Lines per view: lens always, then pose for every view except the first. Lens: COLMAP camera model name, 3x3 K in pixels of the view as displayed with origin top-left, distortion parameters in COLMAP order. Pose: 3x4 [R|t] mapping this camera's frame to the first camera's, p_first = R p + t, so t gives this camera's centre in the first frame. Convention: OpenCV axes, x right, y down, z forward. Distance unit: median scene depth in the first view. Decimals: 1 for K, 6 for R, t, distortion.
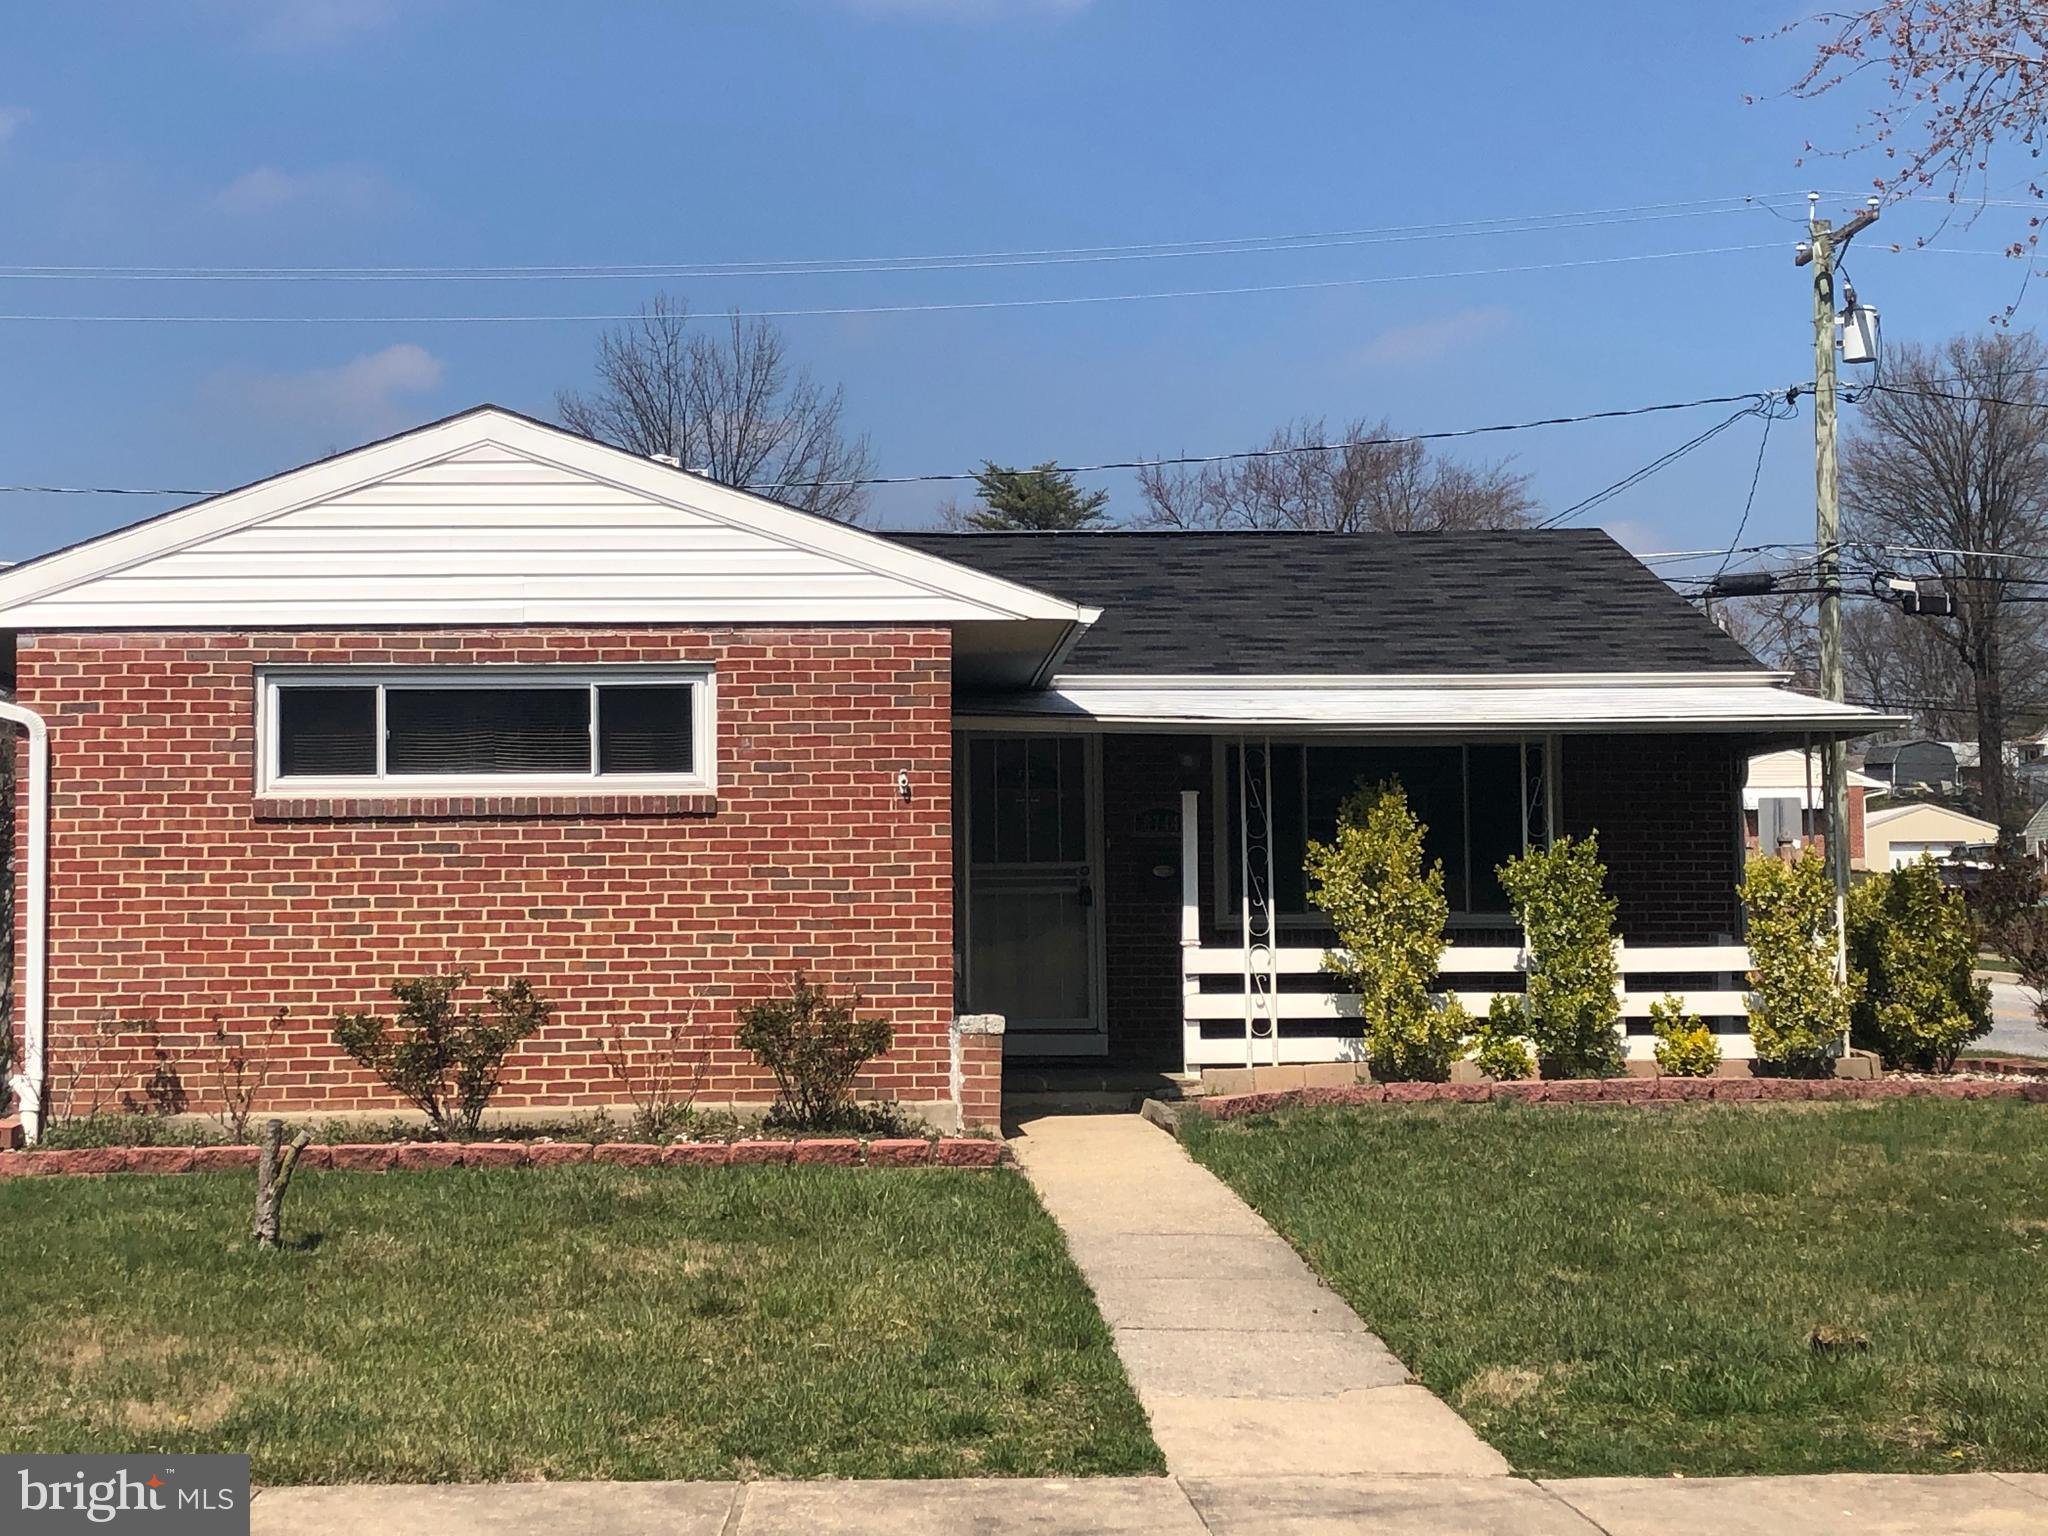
lens RADIAL K [[3247.6, 0, 1012.3], [0, 3247.6, 746.8], [0, 0, 1]] dist [0.189958, 0.000000]
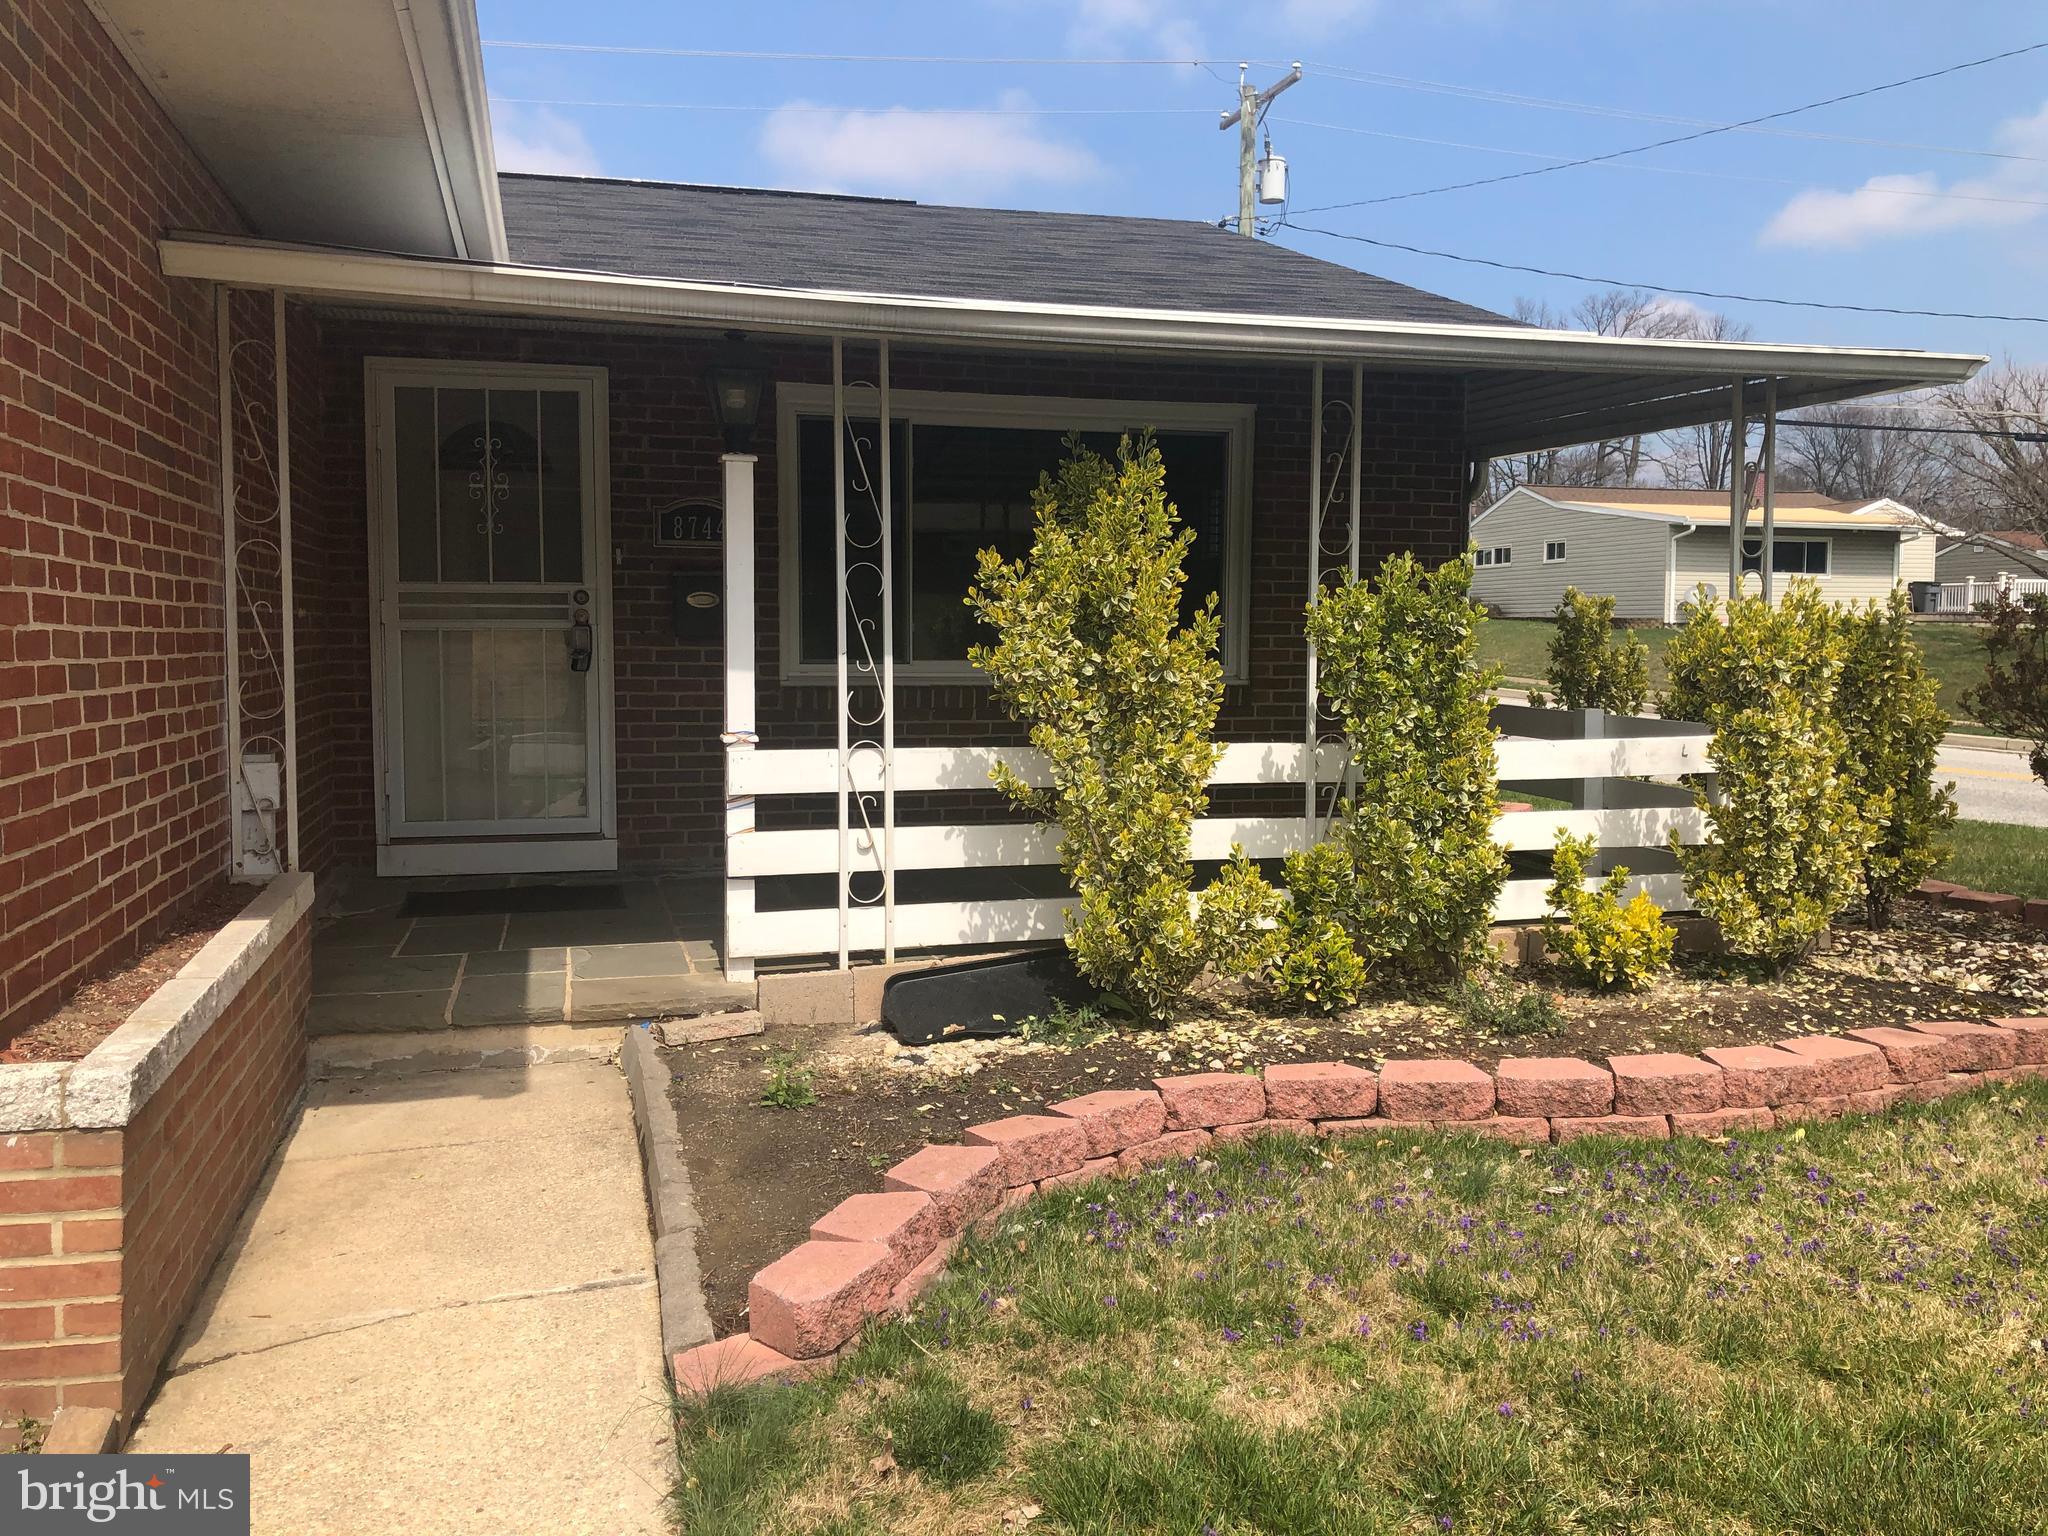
lens RADIAL K [[1675.0, 0, 1037.6], [0, 1675.0, 752.0], [0, 0, 1]] dist [0.041646, -0.036240]
pose [[0.974488, -0.001438, 0.224435, 0.042014], [-0.028602, 0.991031, 0.130535, 0.025521], [-0.222610, -0.133624, 0.965707, 0.744948]]
